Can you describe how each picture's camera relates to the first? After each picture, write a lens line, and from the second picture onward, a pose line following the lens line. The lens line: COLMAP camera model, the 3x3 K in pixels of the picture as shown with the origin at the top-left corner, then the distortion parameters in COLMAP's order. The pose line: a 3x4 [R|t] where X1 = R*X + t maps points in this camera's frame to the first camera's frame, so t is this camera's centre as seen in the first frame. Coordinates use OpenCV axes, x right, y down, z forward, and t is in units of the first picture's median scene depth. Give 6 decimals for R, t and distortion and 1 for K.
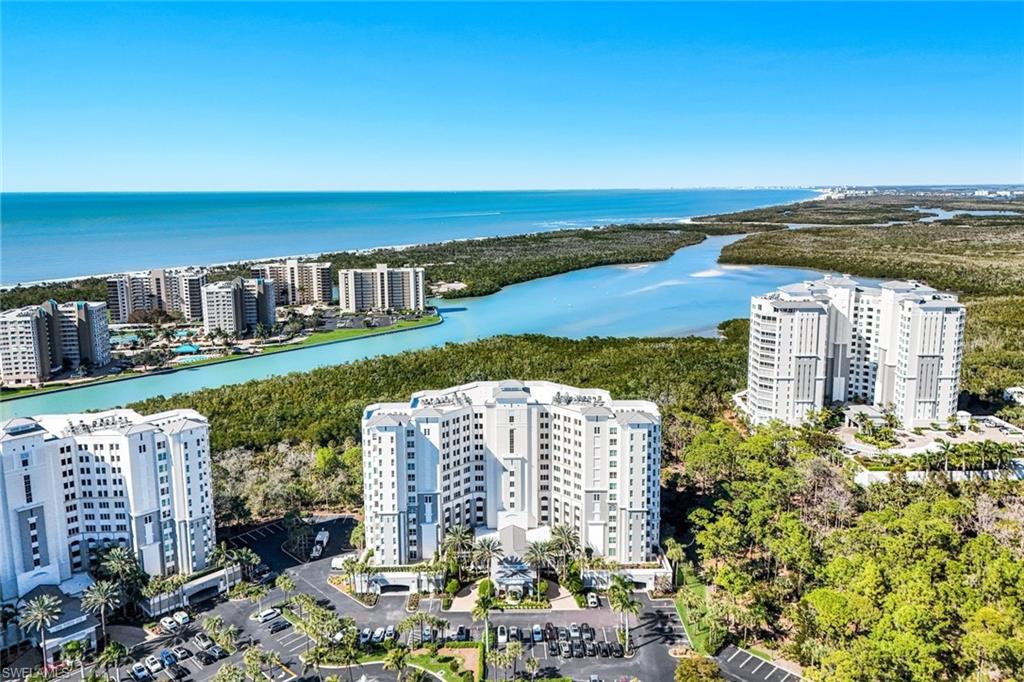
lens RADIAL K [[761.6, 0, 512.0], [0, 761.6, 341.0], [0, 0, 1]] dist [0.038921, -0.002462]
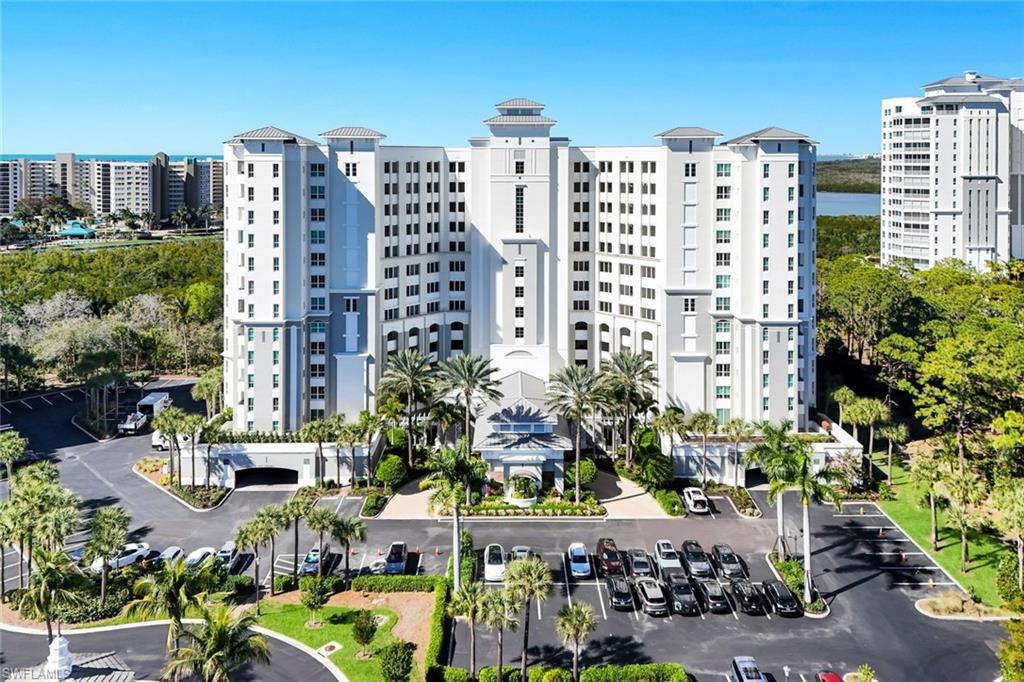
lens RADIAL K [[659.3, 0, 512.0], [0, 659.3, 341.0], [0, 0, 1]] dist [0.058367, -0.047128]
pose [[0.999945, 0.008678, -0.005893, -0.002137], [-0.009253, 0.994338, -0.105864, 0.277272], [0.004941, 0.105913, 0.994363, 0.577745]]
